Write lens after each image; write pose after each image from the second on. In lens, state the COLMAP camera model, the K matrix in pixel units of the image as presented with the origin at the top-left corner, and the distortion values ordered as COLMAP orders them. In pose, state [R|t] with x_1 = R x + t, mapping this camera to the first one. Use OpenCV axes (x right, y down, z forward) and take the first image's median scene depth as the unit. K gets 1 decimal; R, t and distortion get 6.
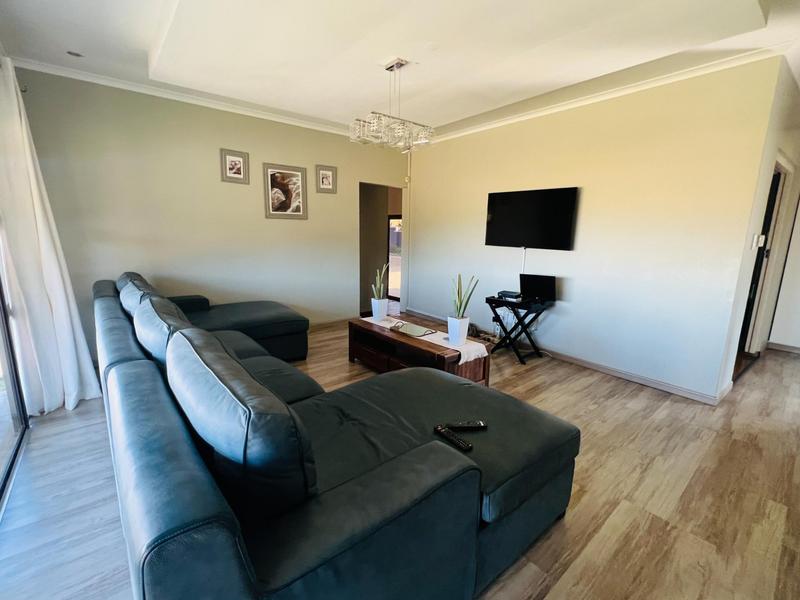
lens RADIAL K [[363.0, 0, 397.5], [0, 363.0, 298.6], [0, 0, 1]] dist [-0.004099, -0.000206]
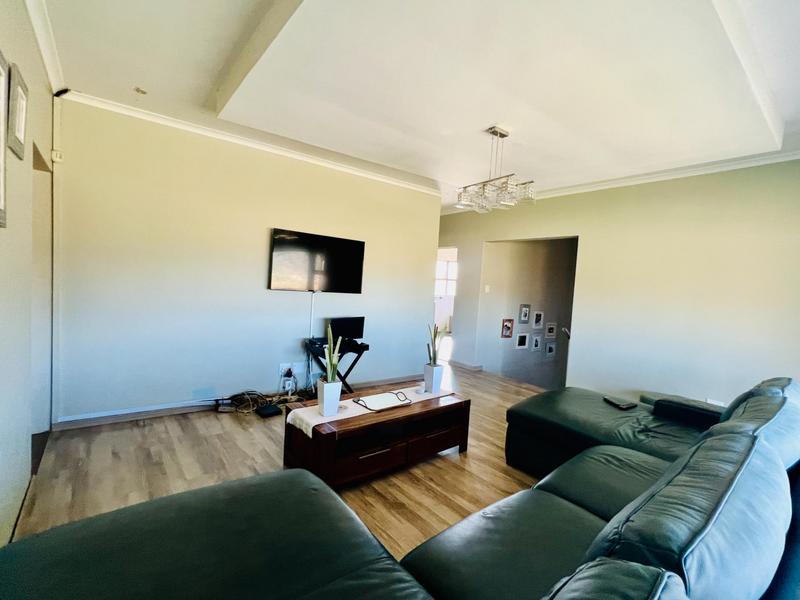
lens RADIAL K [[363.0, 0, 397.5], [0, 363.0, 298.6], [0, 0, 1]] dist [-0.004099, -0.000206]
pose [[0.023014, -0.067778, 0.997435, -0.676375], [0.123862, 0.990206, 0.064429, -0.171973], [-0.992033, 0.122062, 0.031183, 0.819619]]
